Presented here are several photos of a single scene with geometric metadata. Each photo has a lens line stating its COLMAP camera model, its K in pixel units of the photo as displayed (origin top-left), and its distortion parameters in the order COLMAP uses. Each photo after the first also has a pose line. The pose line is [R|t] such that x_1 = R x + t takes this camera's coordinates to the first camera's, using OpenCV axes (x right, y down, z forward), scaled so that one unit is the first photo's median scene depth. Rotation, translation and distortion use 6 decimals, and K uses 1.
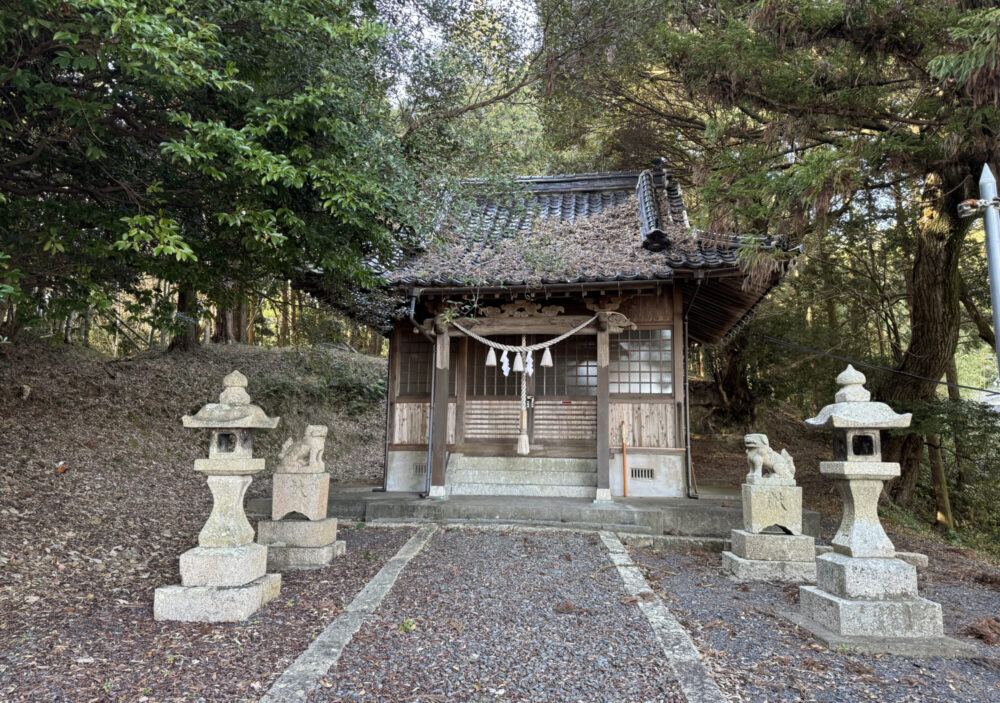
lens RADIAL K [[690.1, 0, 500.0], [0, 690.1, 351.5], [0, 0, 1]] dist [0.068006, -0.109821]
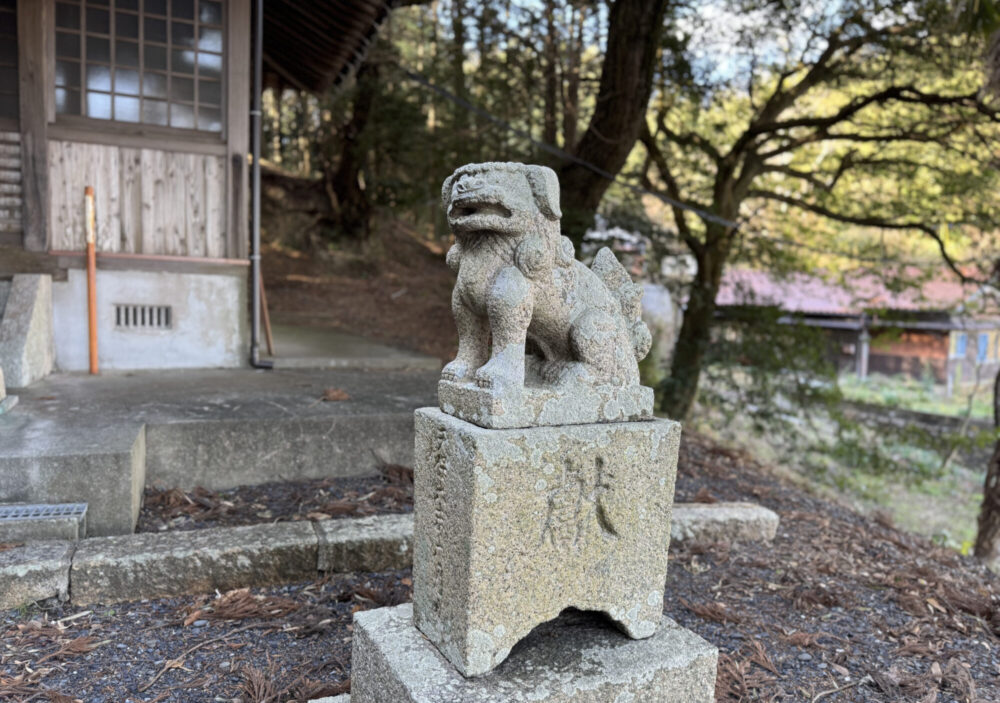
lens RADIAL K [[690.1, 0, 500.0], [0, 690.1, 351.5], [0, 0, 1]] dist [0.068006, -0.109821]
pose [[0.852541, -0.031797, 0.521693, 0.164756], [-0.098921, 0.970291, 0.220795, 0.079052], [-0.513215, -0.239843, 0.824067, 0.516600]]
